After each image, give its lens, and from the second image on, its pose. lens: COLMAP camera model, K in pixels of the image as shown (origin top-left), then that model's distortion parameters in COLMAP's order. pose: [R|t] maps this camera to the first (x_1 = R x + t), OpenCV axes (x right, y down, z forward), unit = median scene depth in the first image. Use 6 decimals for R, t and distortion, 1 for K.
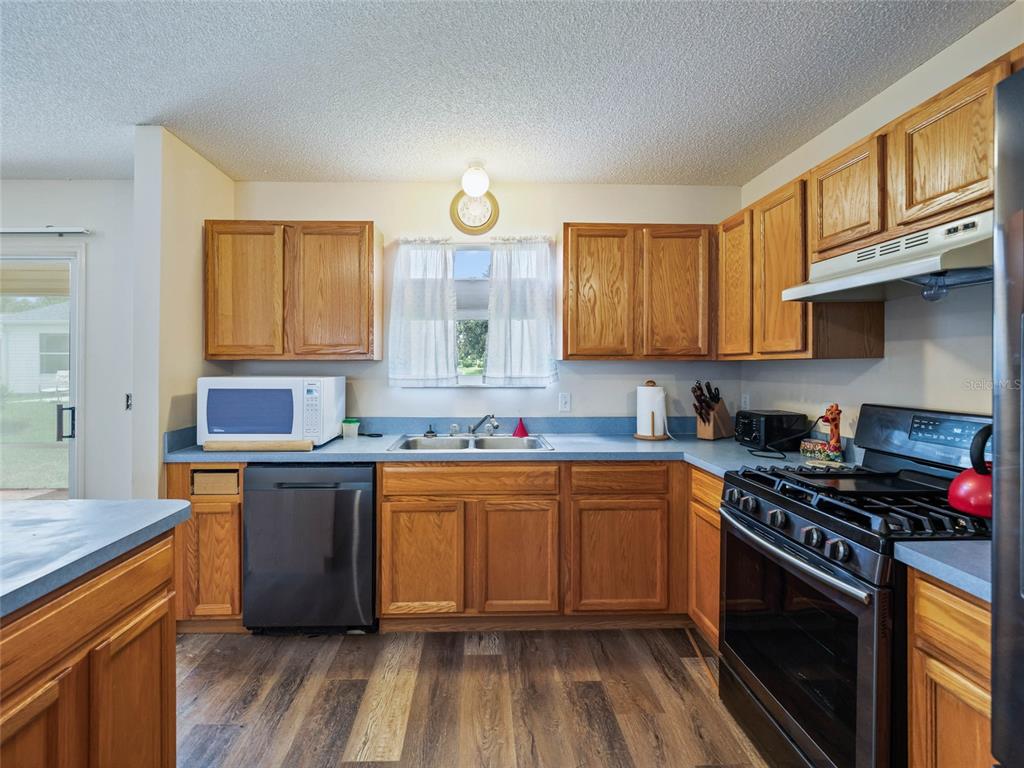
lens RADIAL K [[487.1, 0, 510.2], [0, 487.1, 363.9], [0, 0, 1]] dist [-0.001032, -0.000103]
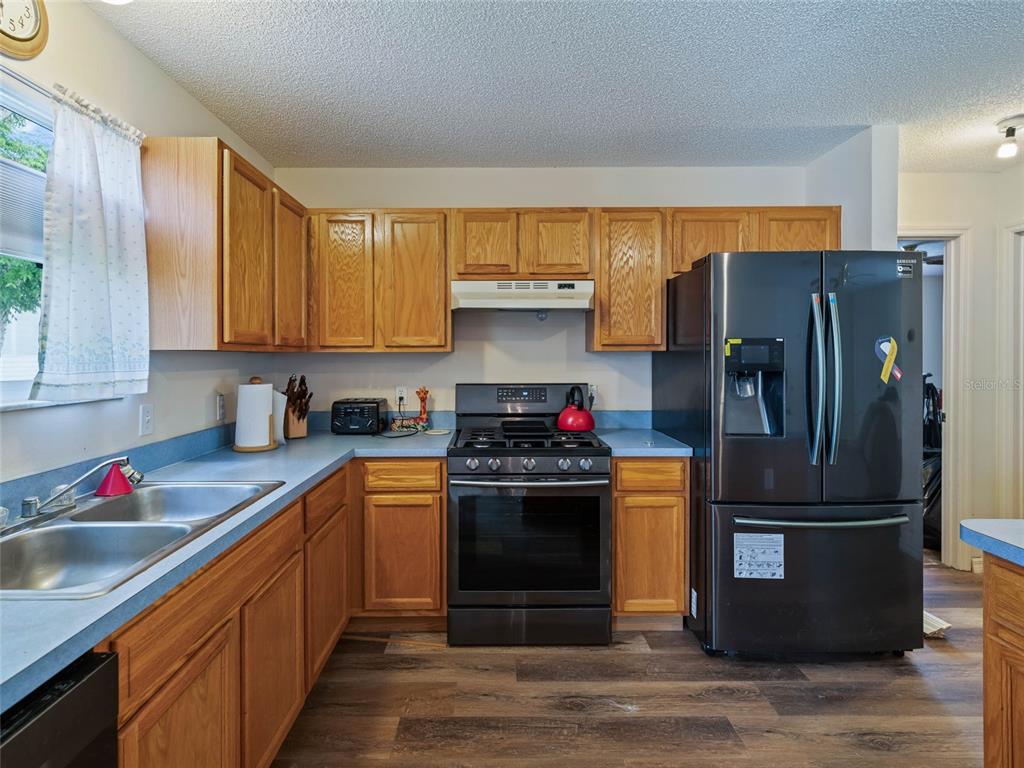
lens RADIAL K [[485.8, 0, 510.0], [0, 485.8, 359.7], [0, 0, 1]] dist [0.030742, 0.000225]
pose [[0.062583, -0.008459, 0.998004, -0.681528], [-0.001103, 0.999963, 0.008544, -0.001546], [-0.998039, -0.001635, 0.062571, 0.744032]]
